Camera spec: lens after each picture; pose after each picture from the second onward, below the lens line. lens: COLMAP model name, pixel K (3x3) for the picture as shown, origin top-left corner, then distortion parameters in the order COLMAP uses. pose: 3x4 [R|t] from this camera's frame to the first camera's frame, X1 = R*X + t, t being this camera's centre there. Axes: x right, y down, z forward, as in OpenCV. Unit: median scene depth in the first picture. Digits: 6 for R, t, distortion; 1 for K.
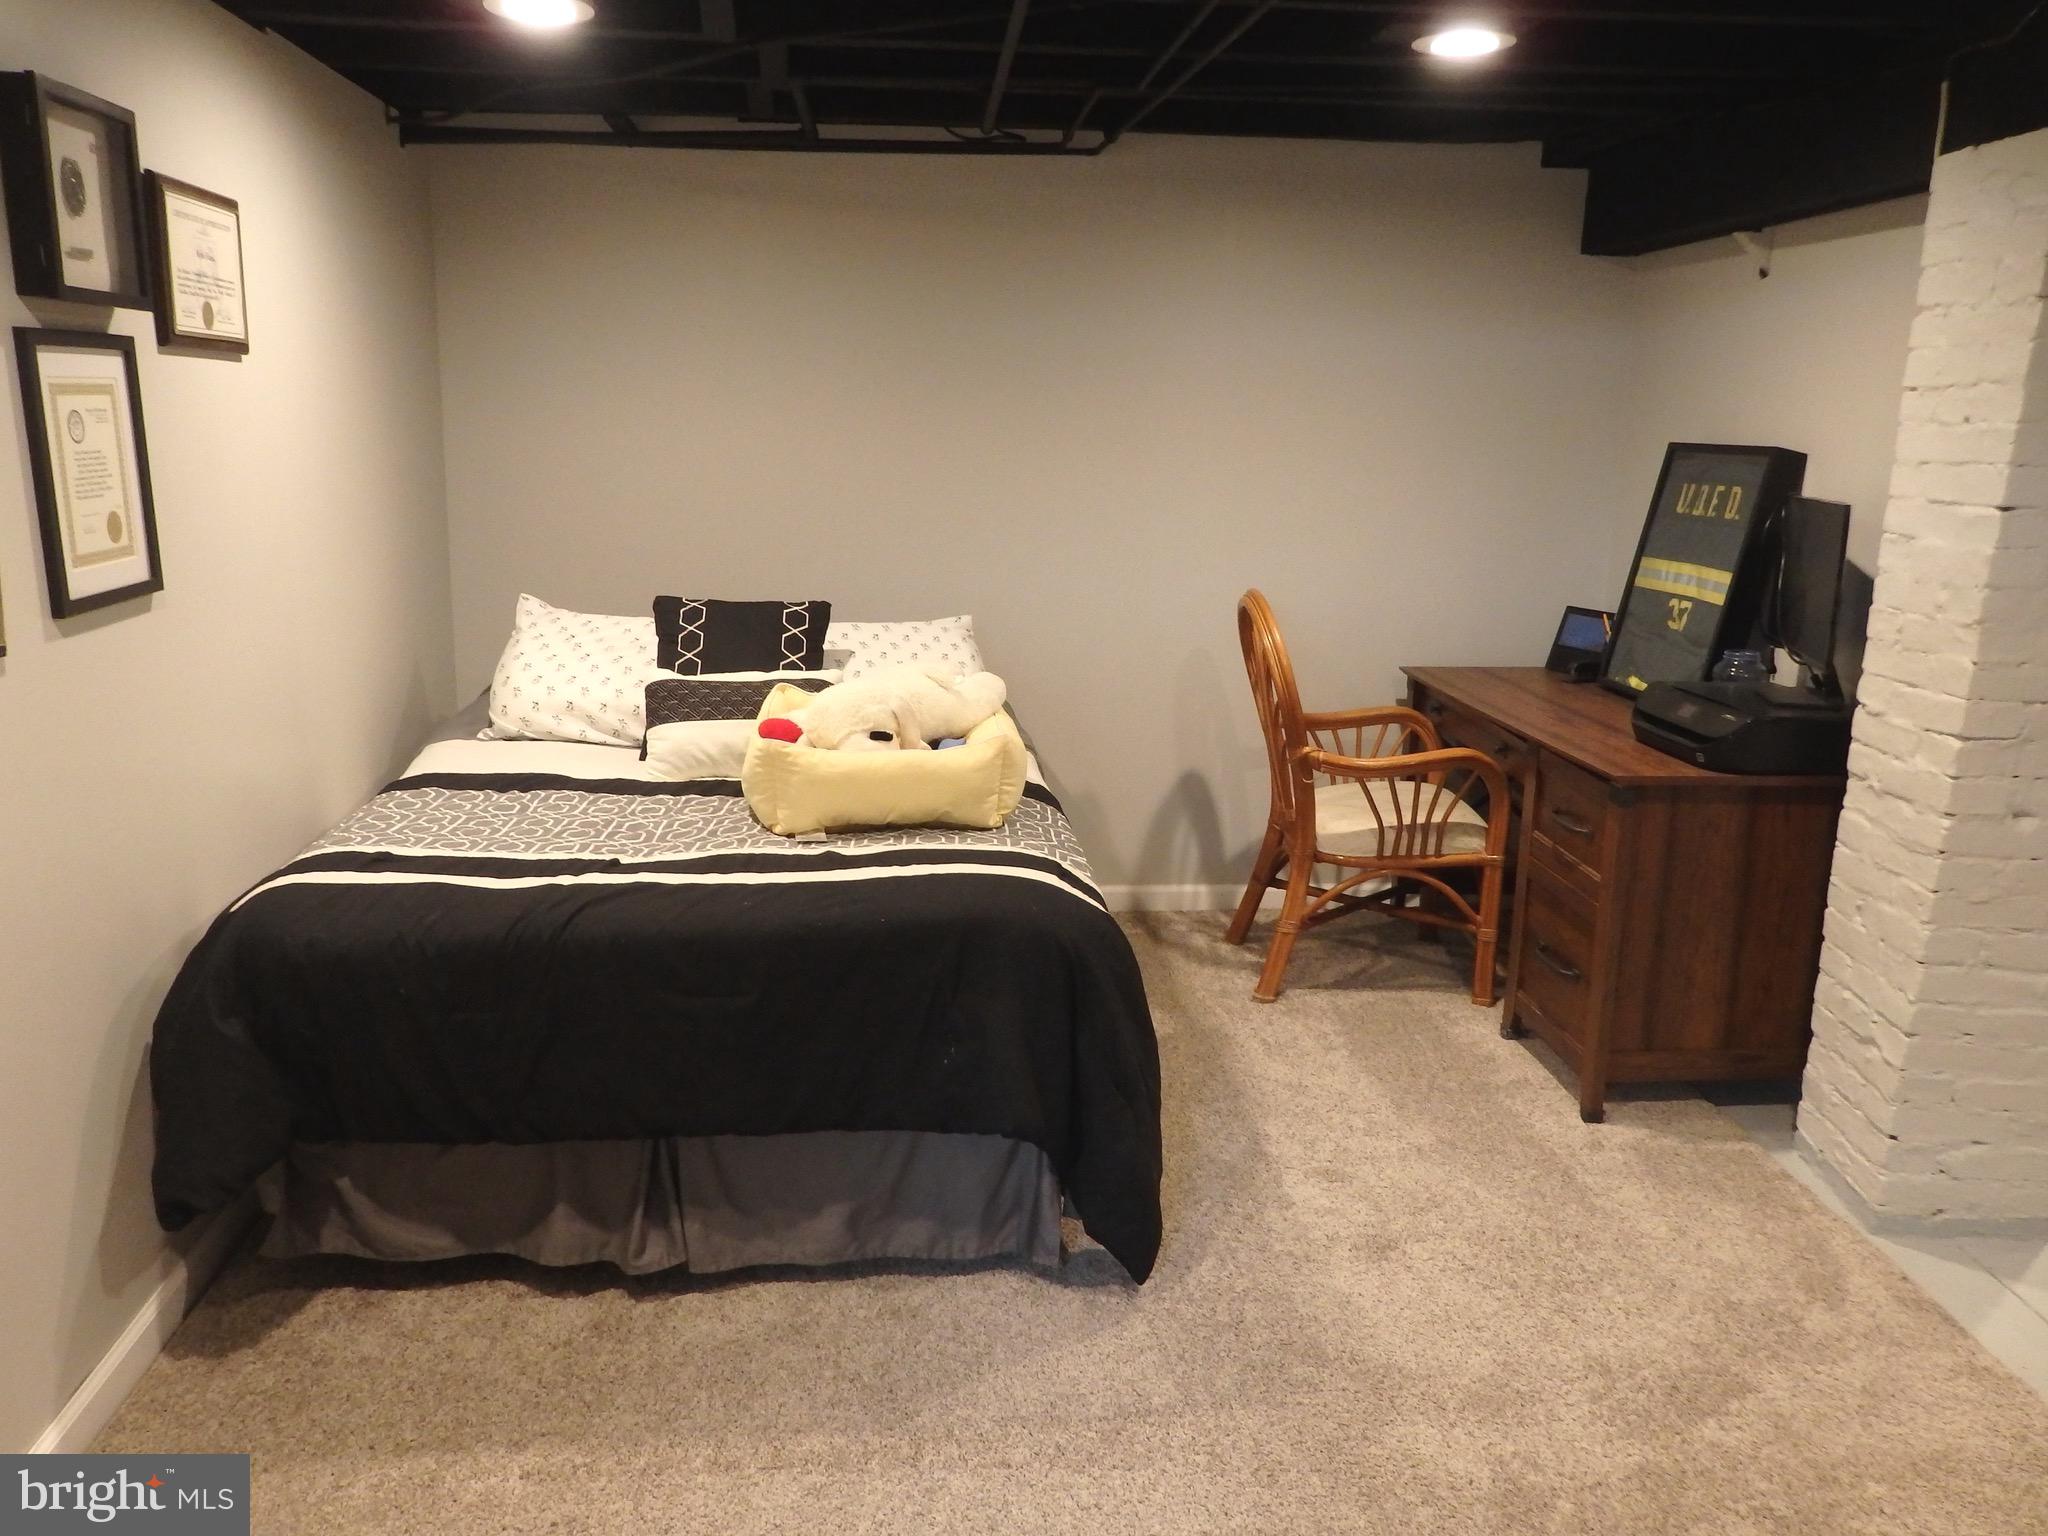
lens RADIAL K [[1503.3, 0, 1024.0], [0, 1503.3, 769.6], [0, 0, 1]] dist [-0.002535, -0.002737]
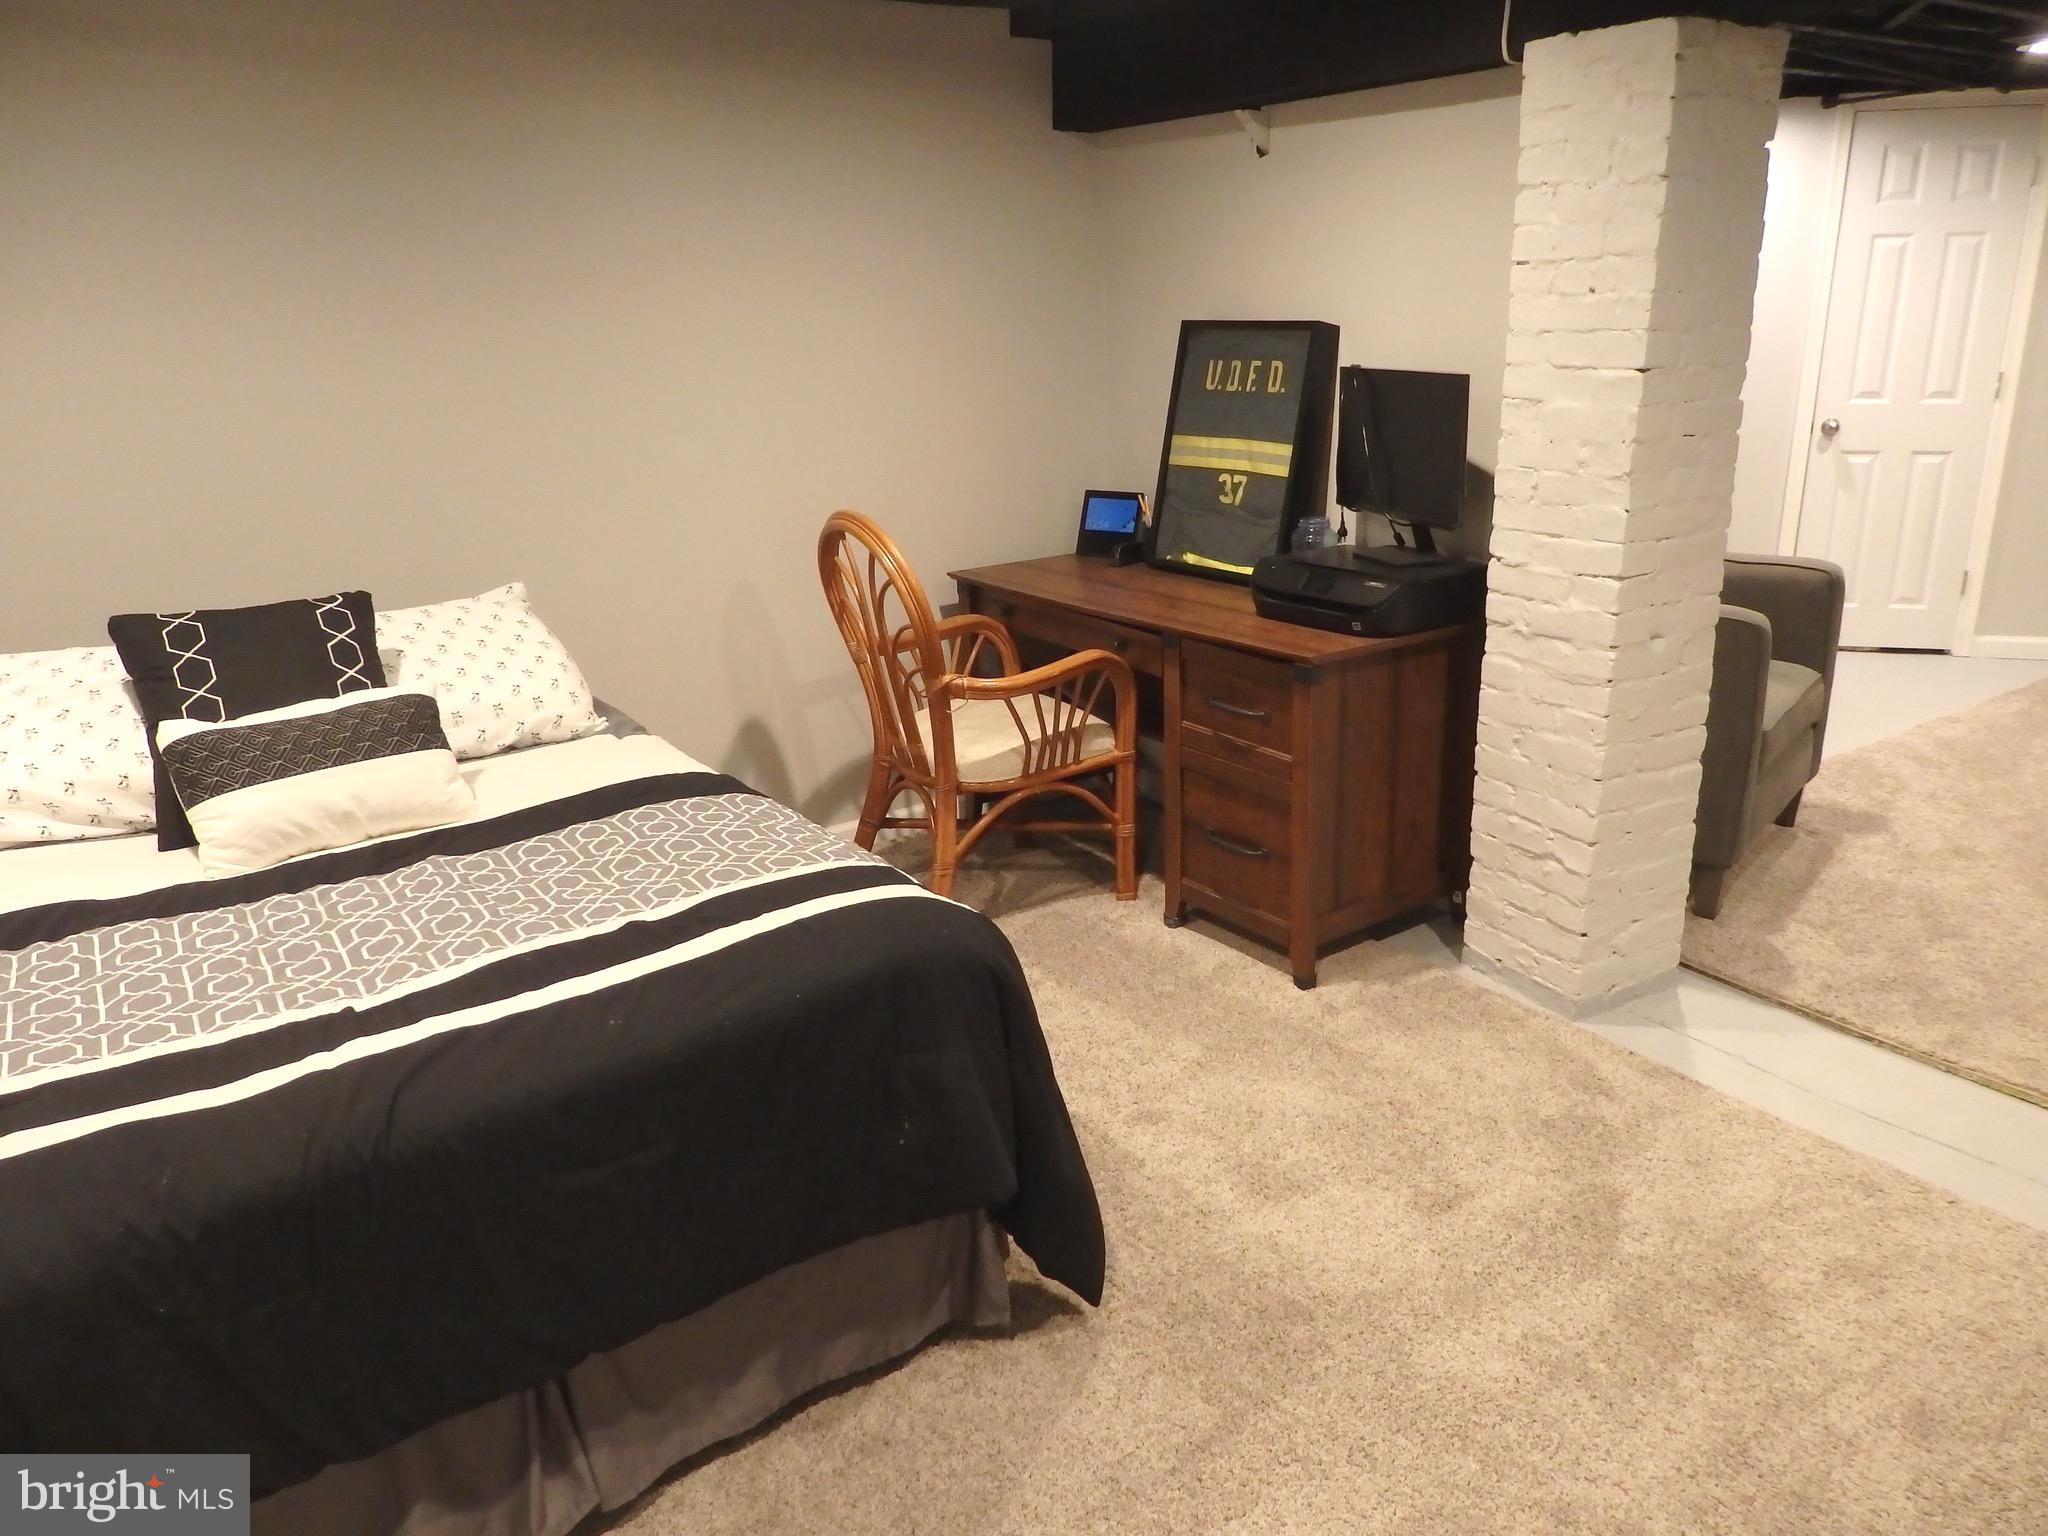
lens RADIAL K [[1503.3, 0, 1025.6], [0, 1503.3, 764.9], [0, 0, 1]] dist [-0.002535, -0.002737]
pose [[0.851458, -0.194638, 0.486964, -0.285341], [0.159038, 0.980681, 0.113897, -0.071969], [-0.499725, -0.019533, 0.865964, 0.212927]]
